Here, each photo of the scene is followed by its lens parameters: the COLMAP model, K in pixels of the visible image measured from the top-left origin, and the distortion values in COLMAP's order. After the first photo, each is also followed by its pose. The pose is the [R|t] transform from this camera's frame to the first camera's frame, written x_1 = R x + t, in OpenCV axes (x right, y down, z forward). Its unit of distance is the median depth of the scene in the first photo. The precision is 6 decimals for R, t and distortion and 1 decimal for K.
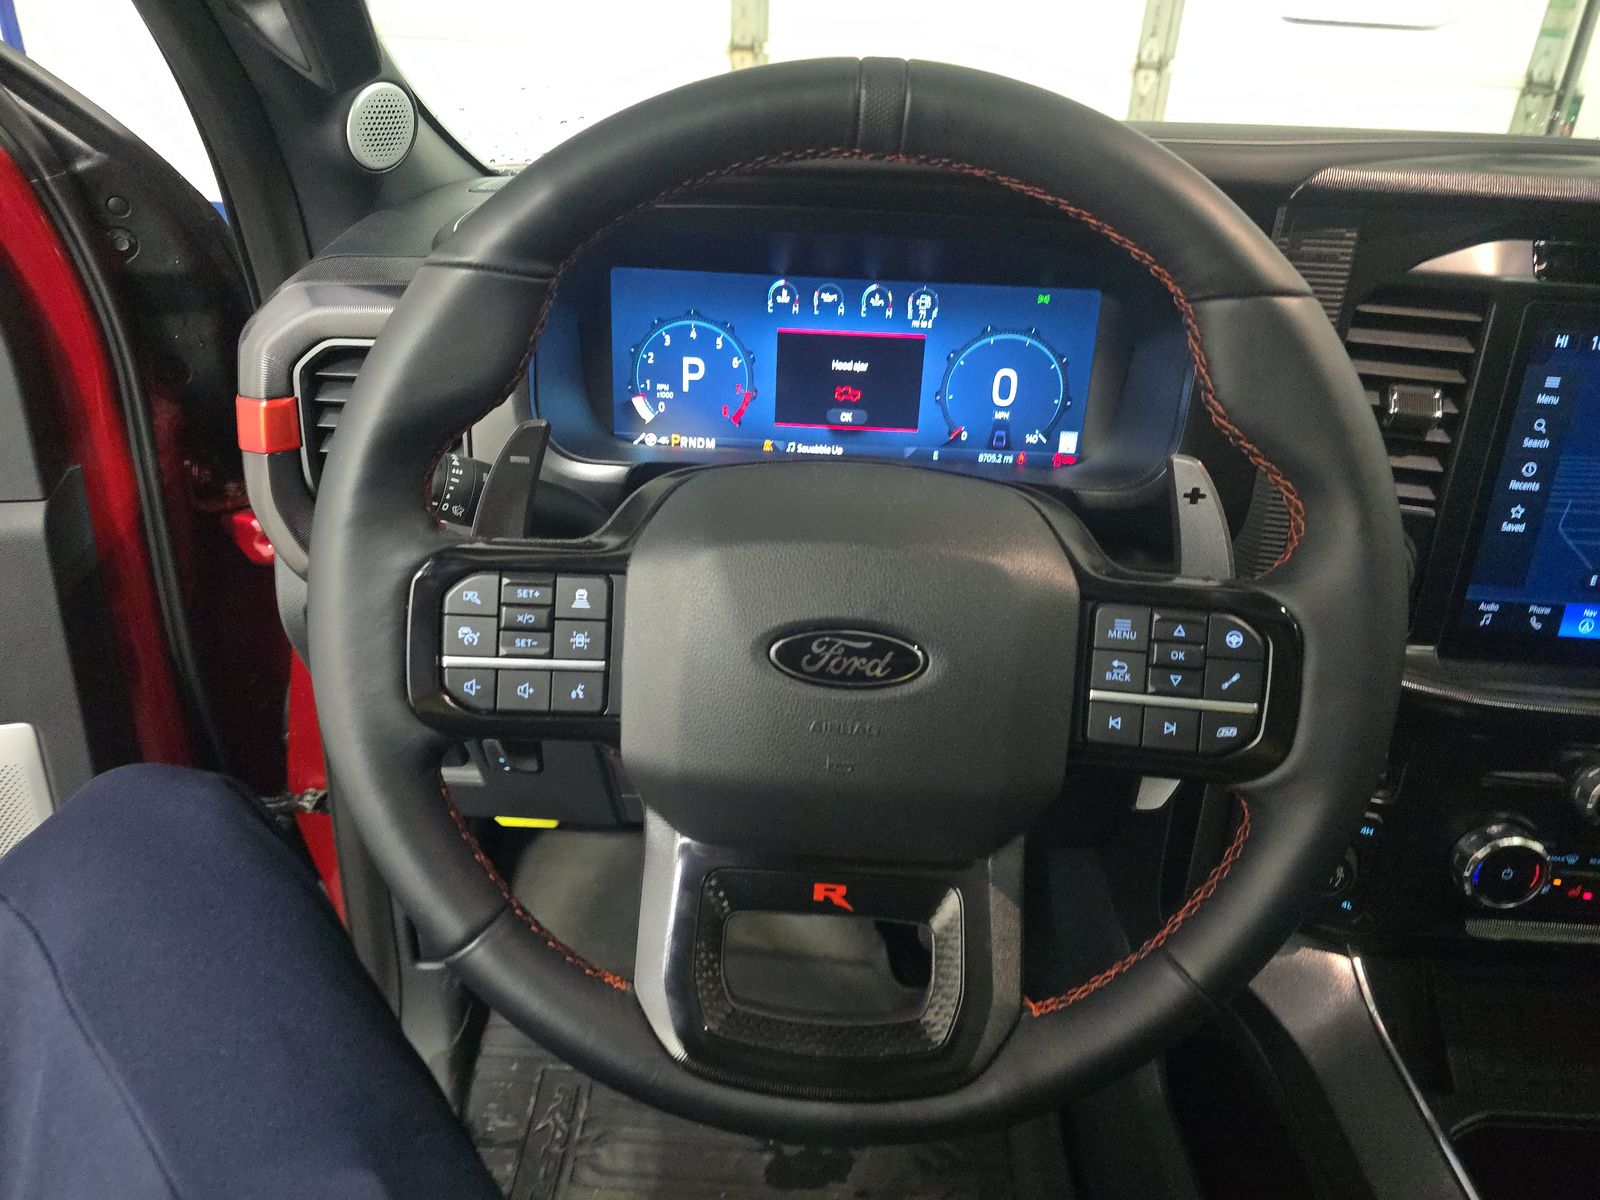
lens RADIAL K [[1070.9, 0, 810.7], [0, 1070.9, 599.1], [0, 0, 1]] dist [0.006168, 0.000371]
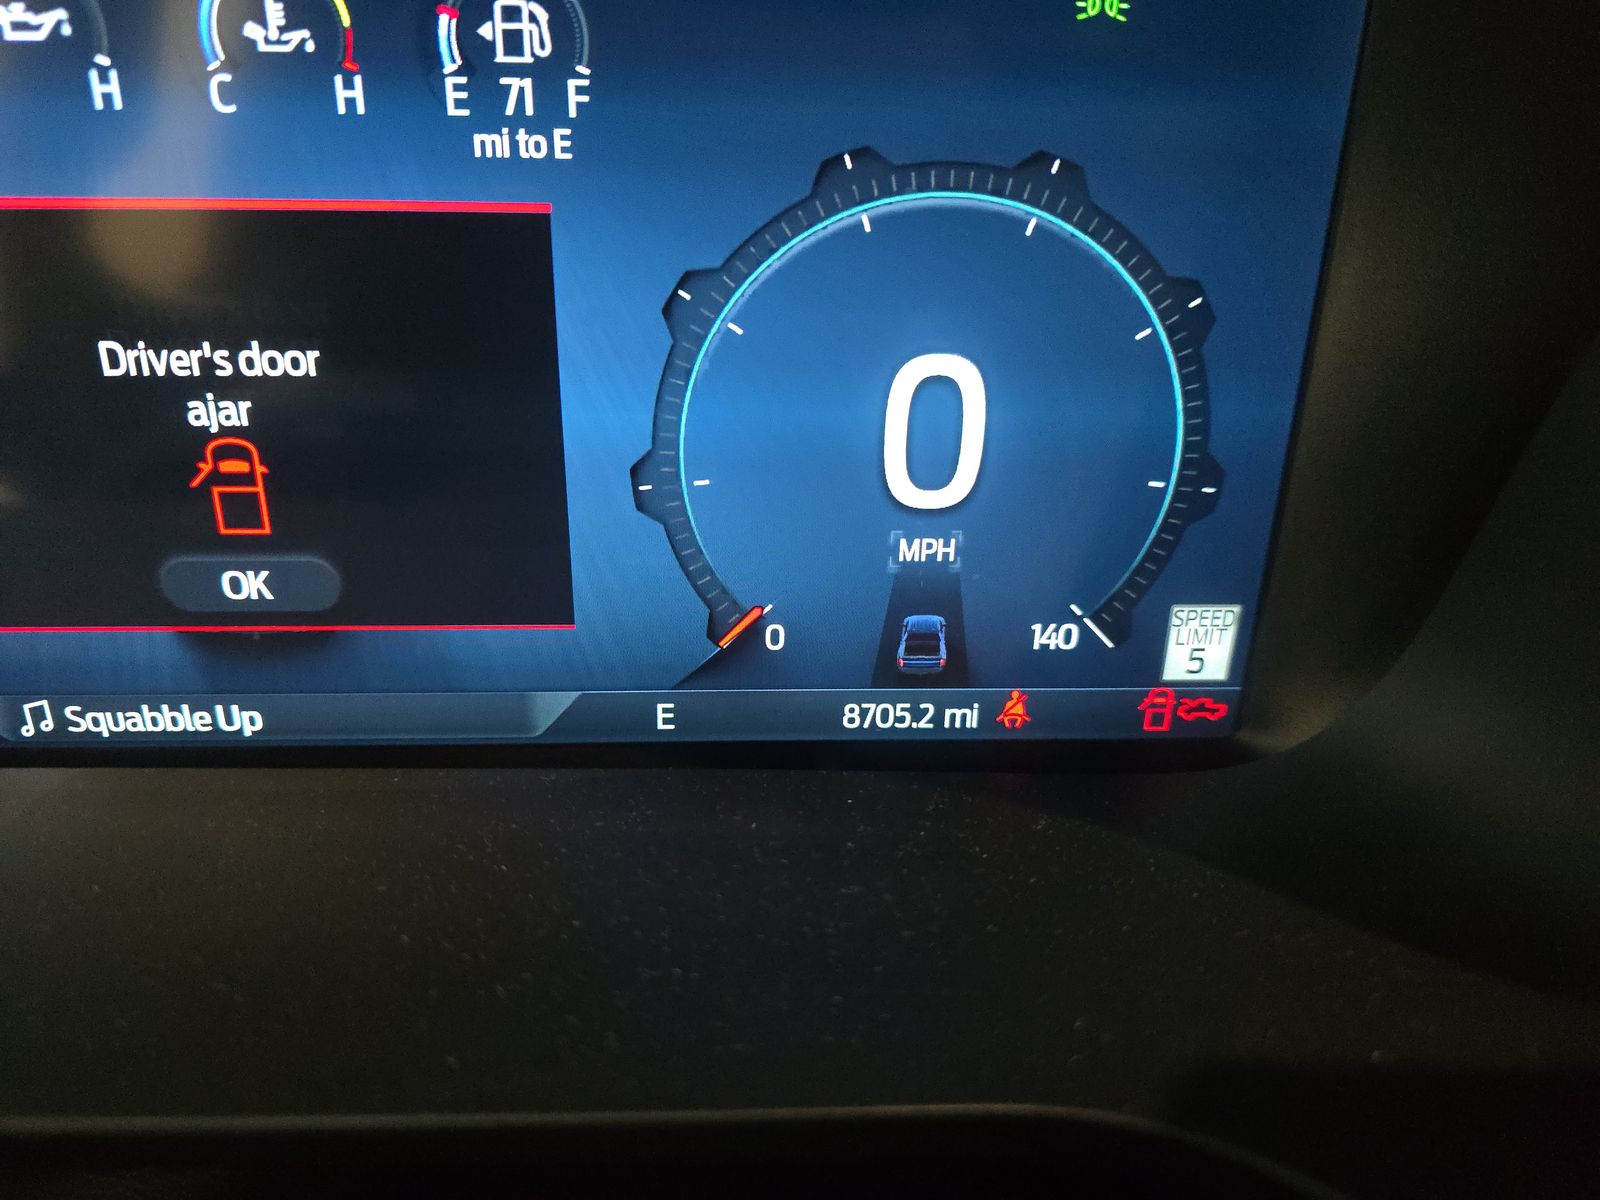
lens RADIAL K [[1102.3, 0, 823.5], [0, 1102.3, 607.2], [0, 0, 1]] dist [0.004460, -0.029742]
pose [[0.997414, -0.045022, 0.056013, 0.146015], [0.043440, 0.998631, 0.029153, -0.171793], [-0.057249, -0.026645, 0.998004, 0.783119]]
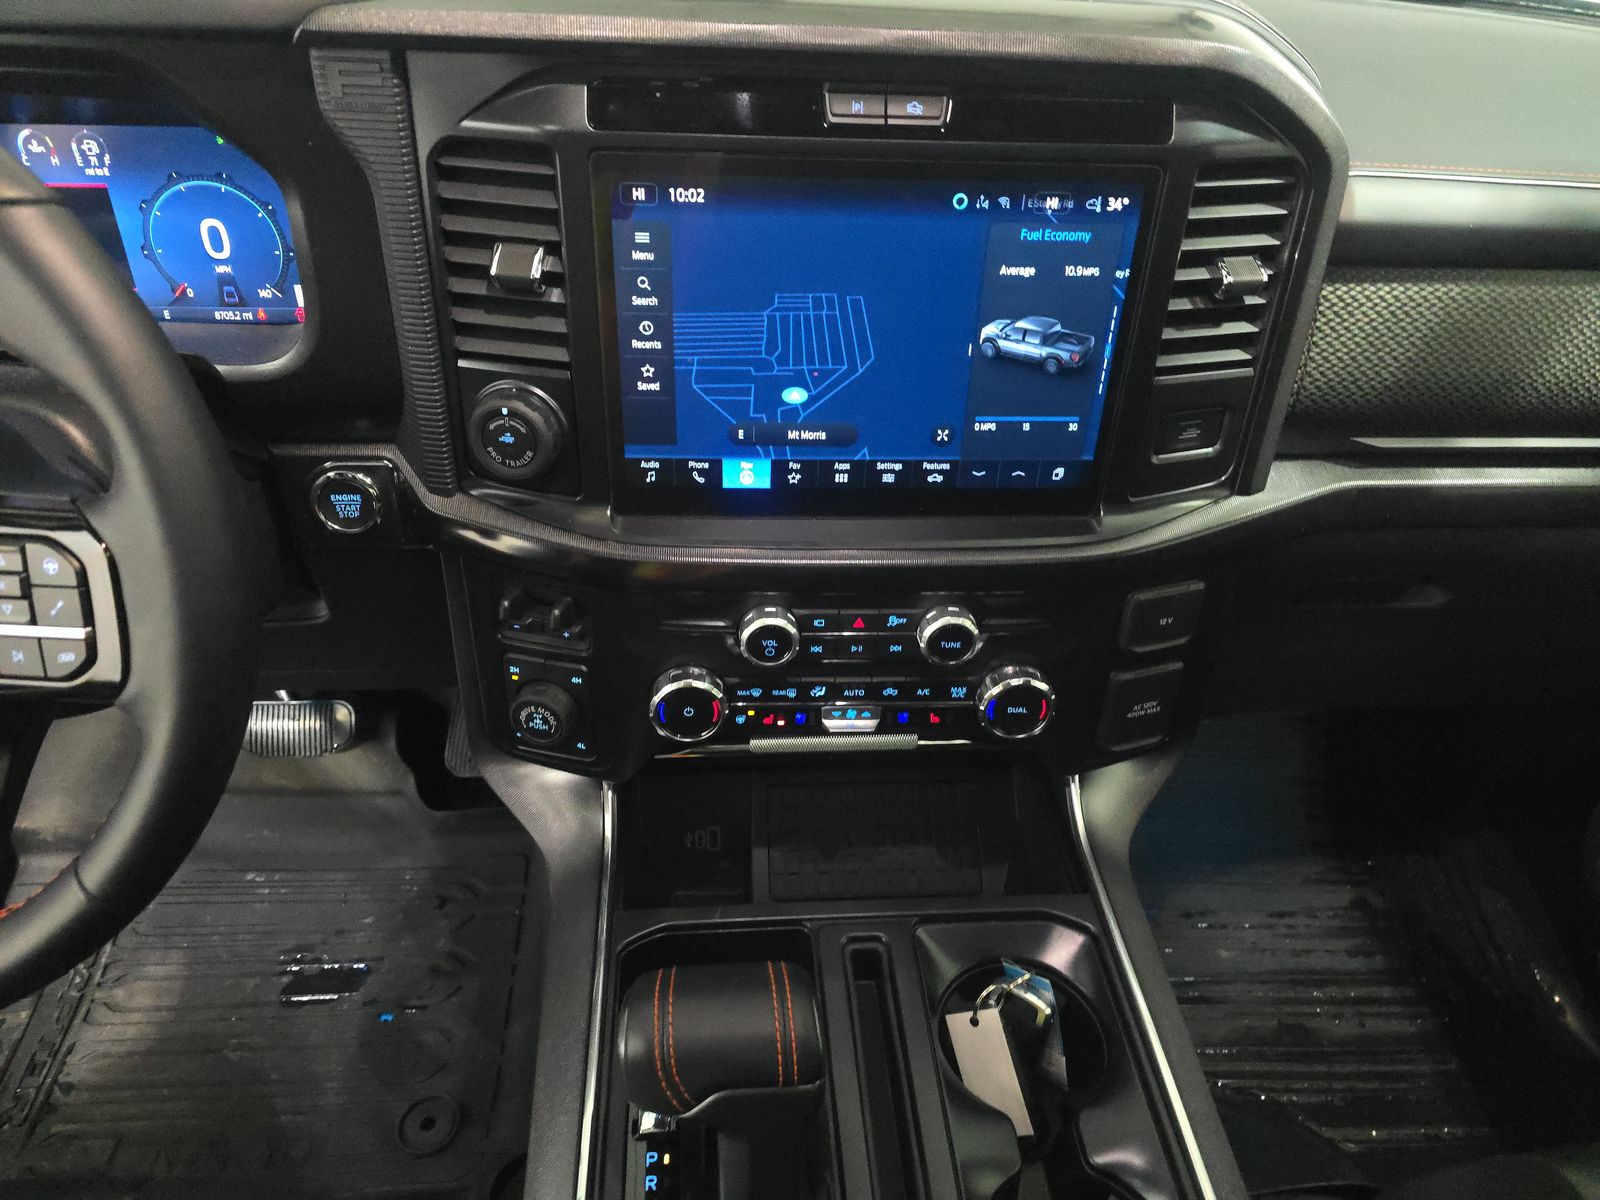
lens RADIAL K [[1072.1, 0, 797.6], [0, 1072.1, 601.3], [0, 0, 1]] dist [0.059317, -0.060424]
pose [[0.993696, -0.071579, 0.086282, 0.588996], [0.052340, 0.976818, 0.207573, -0.061247], [-0.099140, -0.201749, 0.974407, -0.030704]]
